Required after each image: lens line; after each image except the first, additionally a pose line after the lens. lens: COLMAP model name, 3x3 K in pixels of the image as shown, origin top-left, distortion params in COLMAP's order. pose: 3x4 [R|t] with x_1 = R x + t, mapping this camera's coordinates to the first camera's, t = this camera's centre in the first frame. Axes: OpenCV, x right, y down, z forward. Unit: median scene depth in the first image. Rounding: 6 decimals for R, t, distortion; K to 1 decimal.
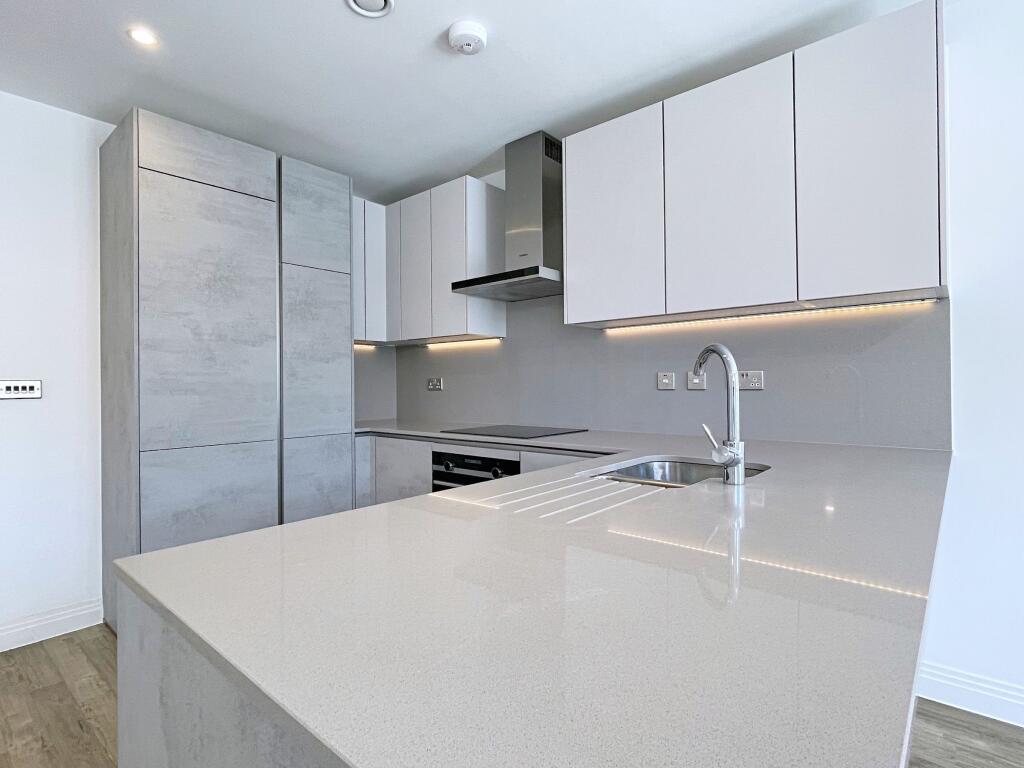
lens RADIAL K [[525.0, 0, 510.0], [0, 525.0, 381.3], [0, 0, 1]] dist [-0.002921, 0.000018]
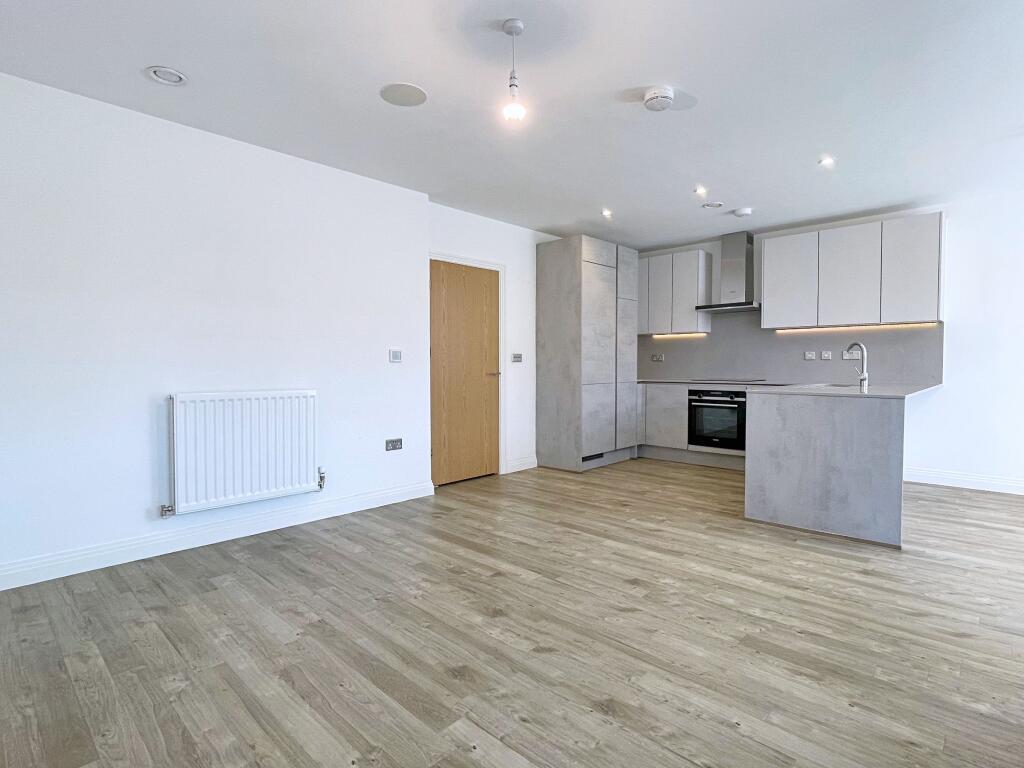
lens RADIAL K [[525.0, 0, 510.0], [0, 525.0, 381.3], [0, 0, 1]] dist [-0.002921, 0.000018]
pose [[0.998598, 0.007439, -0.052417, -0.742989], [-0.005389, 0.999219, 0.039143, 0.024880], [0.052668, -0.038806, 0.997858, -1.093340]]
